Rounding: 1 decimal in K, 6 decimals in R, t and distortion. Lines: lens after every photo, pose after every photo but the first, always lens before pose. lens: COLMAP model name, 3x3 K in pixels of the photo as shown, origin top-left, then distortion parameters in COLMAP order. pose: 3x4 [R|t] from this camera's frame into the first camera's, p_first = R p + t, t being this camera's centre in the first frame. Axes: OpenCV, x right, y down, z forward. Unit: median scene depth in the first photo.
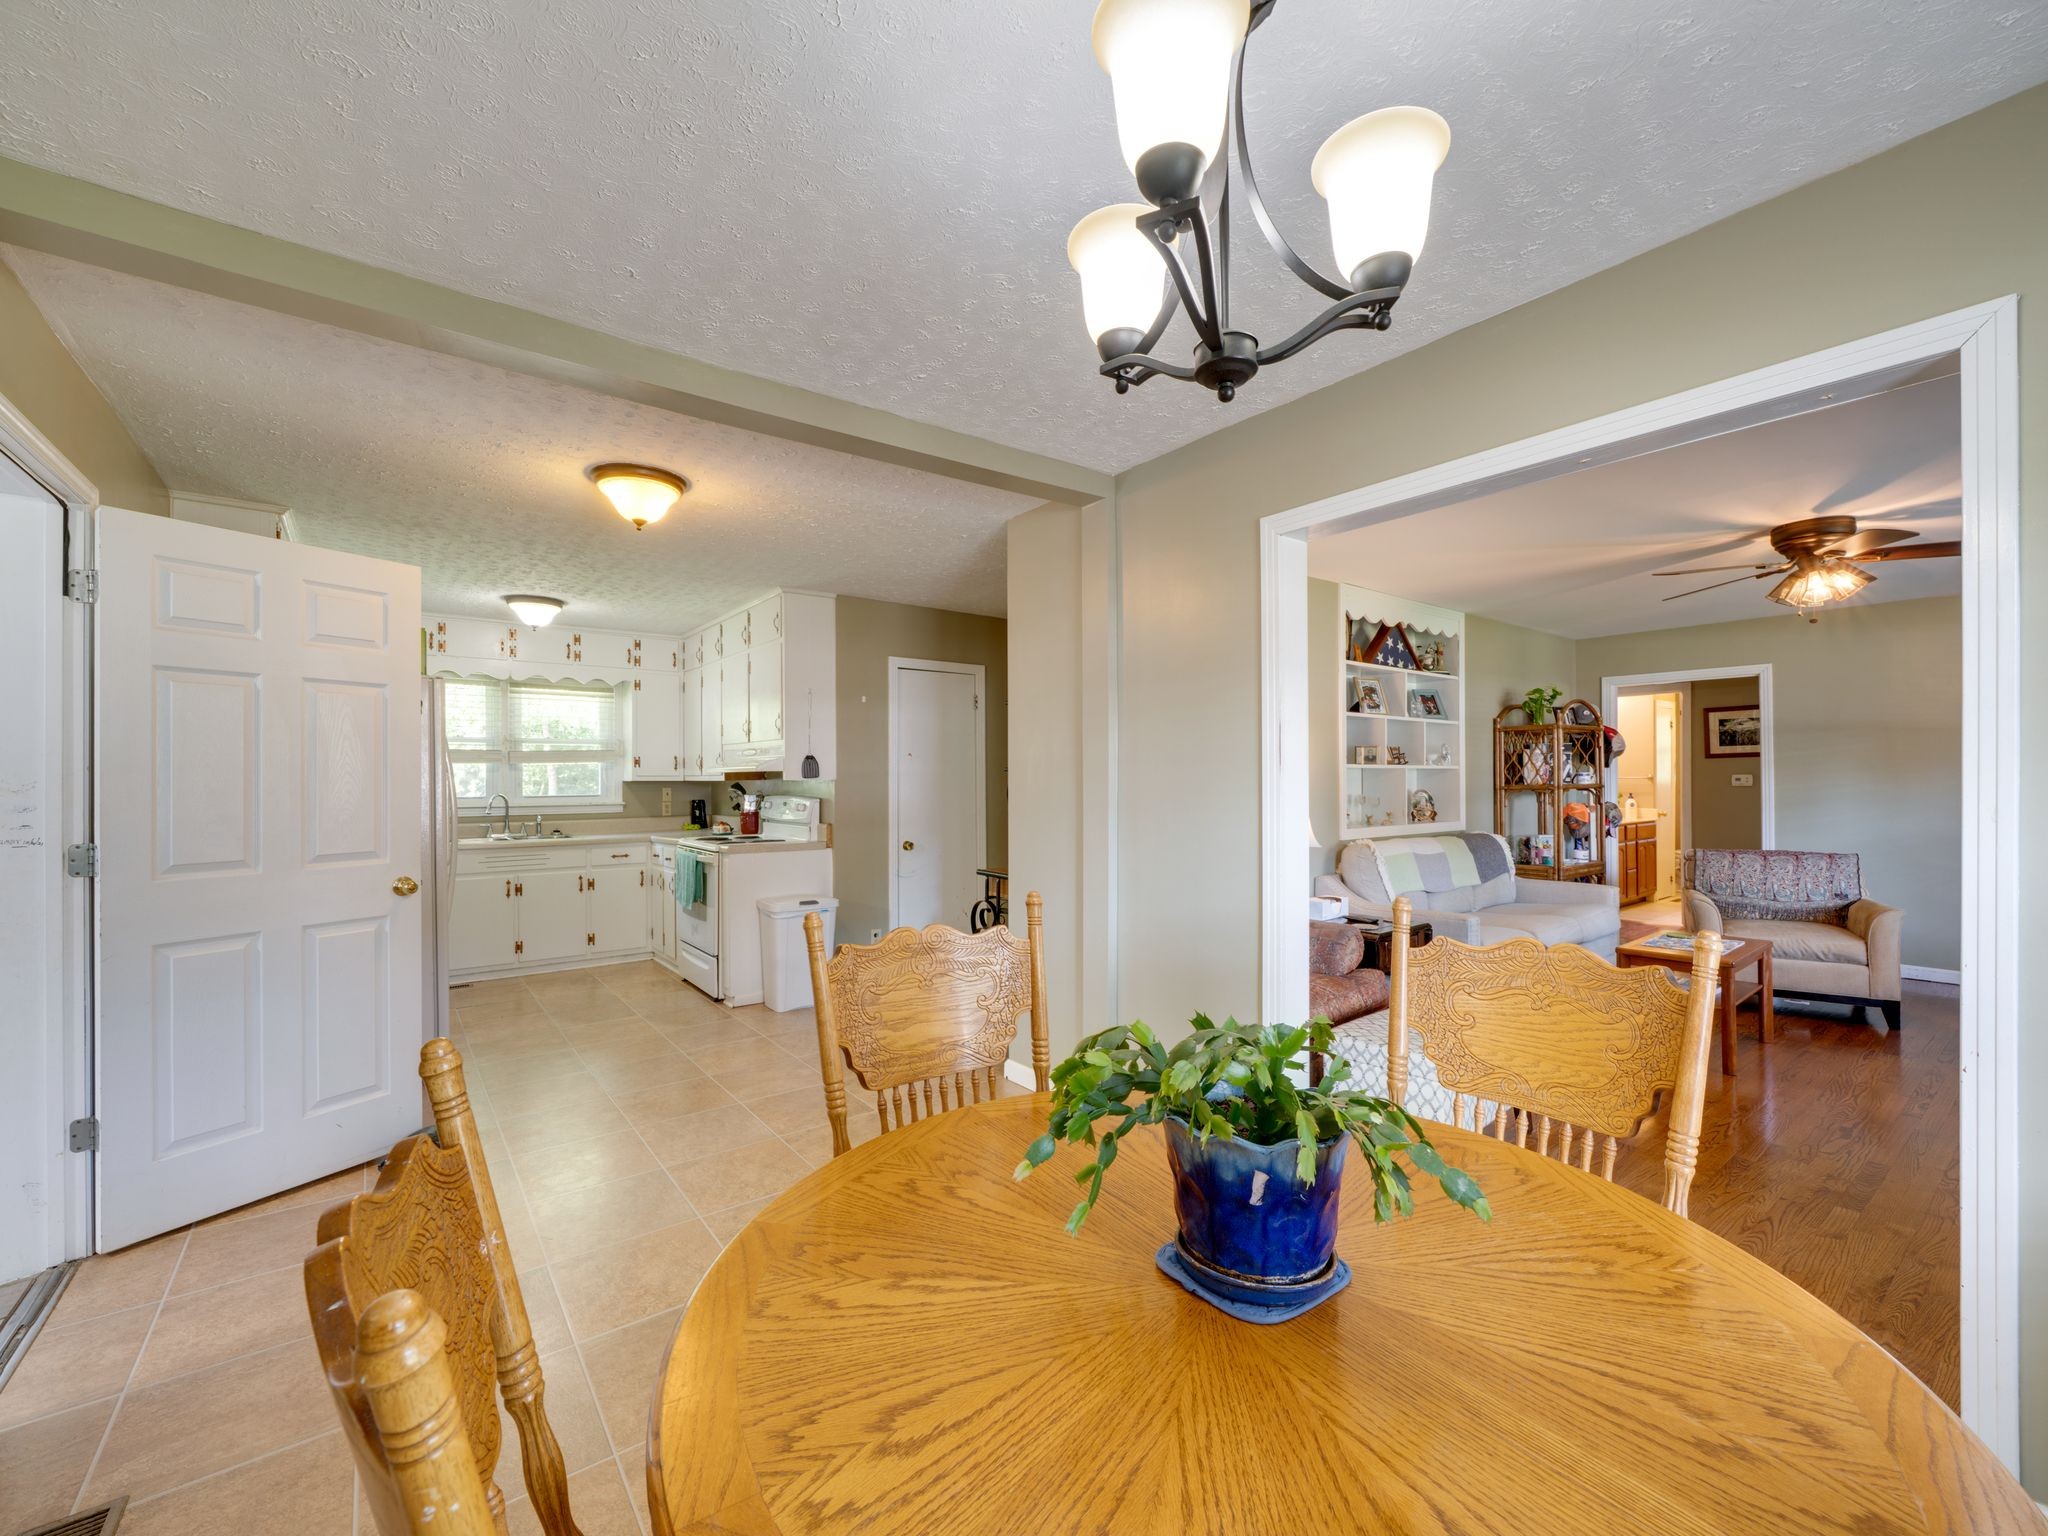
lens RADIAL K [[841.5, 0, 1015.4], [0, 841.5, 777.9], [0, 0, 1]] dist [-0.006849, -0.000118]
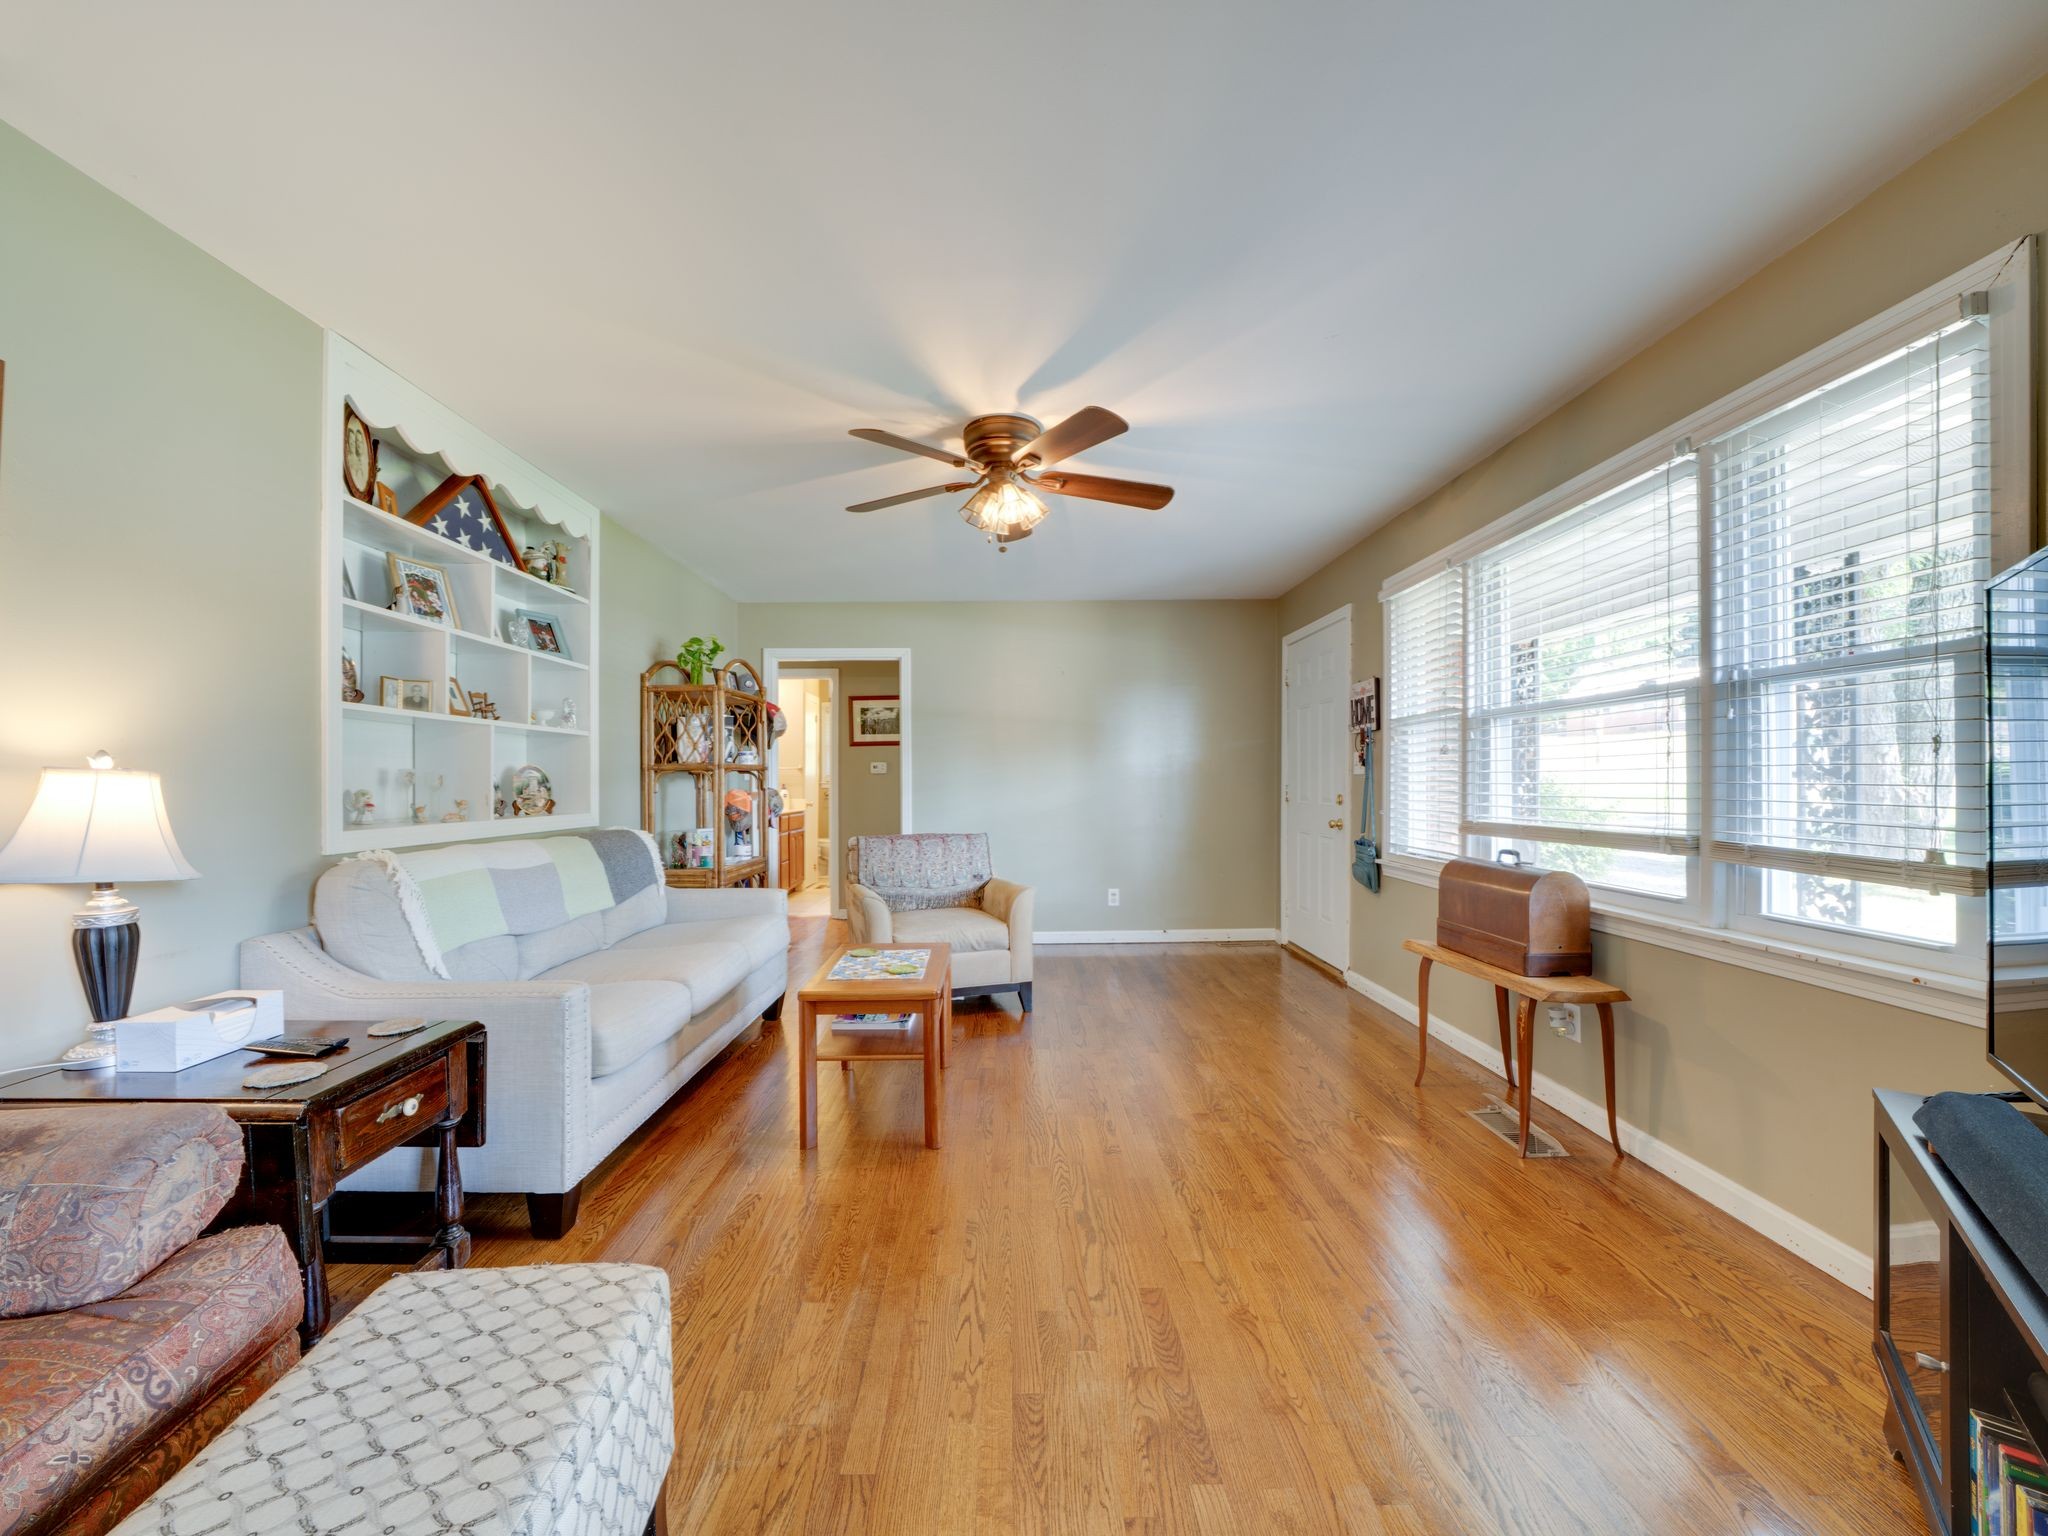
lens RADIAL K [[841.5, 0, 1015.4], [0, 841.5, 777.9], [0, 0, 1]] dist [-0.006849, -0.000118]
pose [[0.609341, 0.004591, 0.792895, 0.200956], [-0.002451, 0.999989, -0.003907, 0.024864], [-0.792904, 0.000437, 0.609346, 0.314372]]
